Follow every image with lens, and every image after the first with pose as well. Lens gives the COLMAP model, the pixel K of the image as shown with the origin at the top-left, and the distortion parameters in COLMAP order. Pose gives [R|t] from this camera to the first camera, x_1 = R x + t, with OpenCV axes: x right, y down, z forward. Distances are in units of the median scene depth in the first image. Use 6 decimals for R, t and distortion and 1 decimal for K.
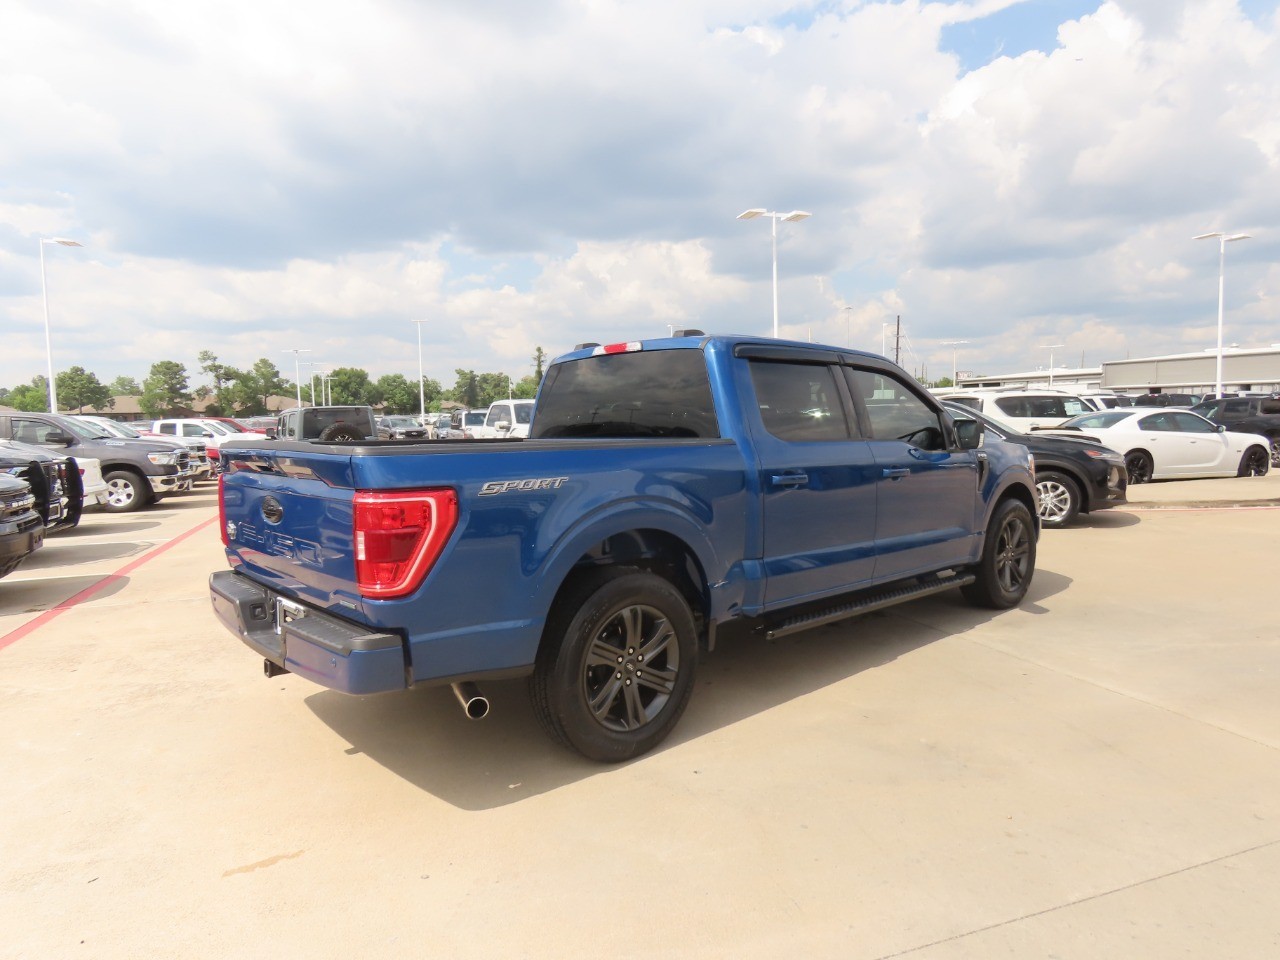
lens RADIAL K [[790.5, 0, 637.0], [0, 790.5, 488.6], [0, 0, 1]] dist [0.004029, -0.005641]
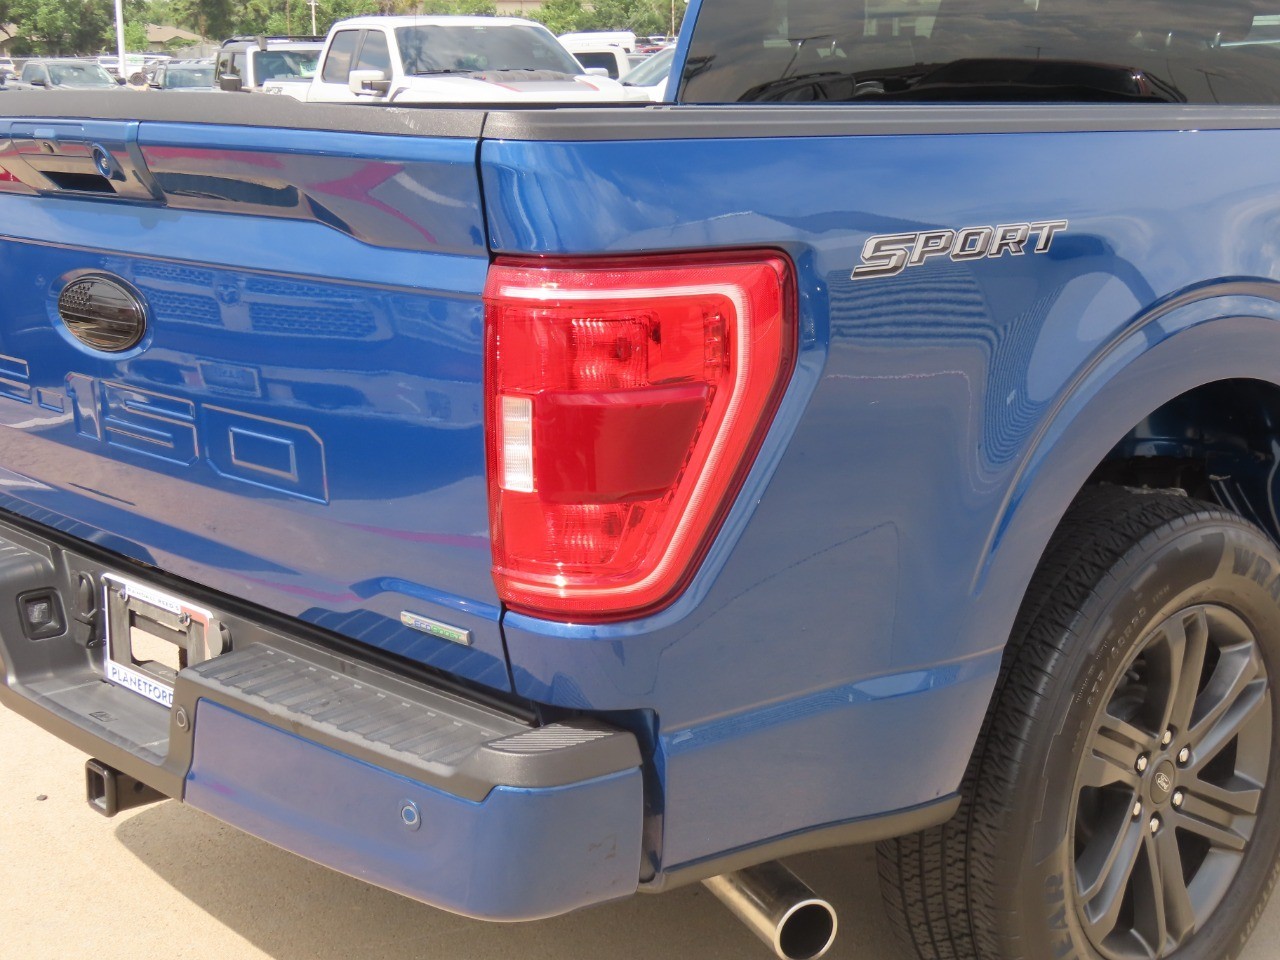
lens RADIAL K [[1775.8, 0, 640.0], [0, 1775.8, 480.0], [0, 0, 1]] dist [-0.001367, 0.043061]
pose [[0.999552, 0.006650, 0.029194, -0.257593], [-0.010551, 0.990713, 0.135563, -0.005054], [-0.028022, -0.135810, 0.990339, 0.265952]]
